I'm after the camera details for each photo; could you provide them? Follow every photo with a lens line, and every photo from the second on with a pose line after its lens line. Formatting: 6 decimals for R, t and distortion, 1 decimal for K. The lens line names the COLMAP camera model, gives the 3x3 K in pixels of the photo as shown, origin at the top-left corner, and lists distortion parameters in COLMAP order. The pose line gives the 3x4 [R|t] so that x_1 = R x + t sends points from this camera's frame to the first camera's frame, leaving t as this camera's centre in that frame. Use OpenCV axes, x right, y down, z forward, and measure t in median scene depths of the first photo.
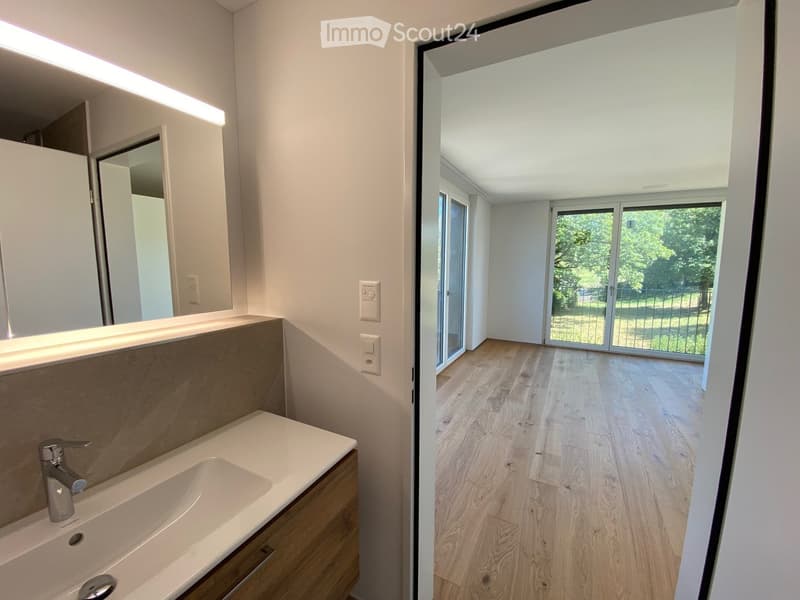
lens RADIAL K [[329.6, 0, 400.1], [0, 329.6, 303.2], [0, 0, 1]] dist [-0.015604, -0.000233]
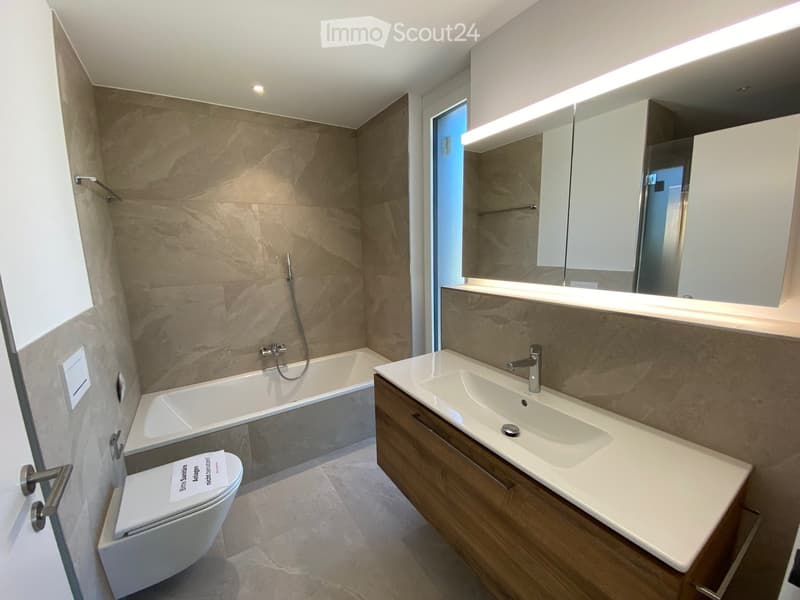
lens RADIAL K [[329.6, 0, 400.9], [0, 329.6, 297.6], [0, 0, 1]] dist [-0.015604, -0.000233]
pose [[-0.496641, 0.143475, -0.856016, 0.561629], [-0.088288, 0.972777, 0.214268, -0.097800], [0.863454, 0.181990, -0.470453, 0.871365]]
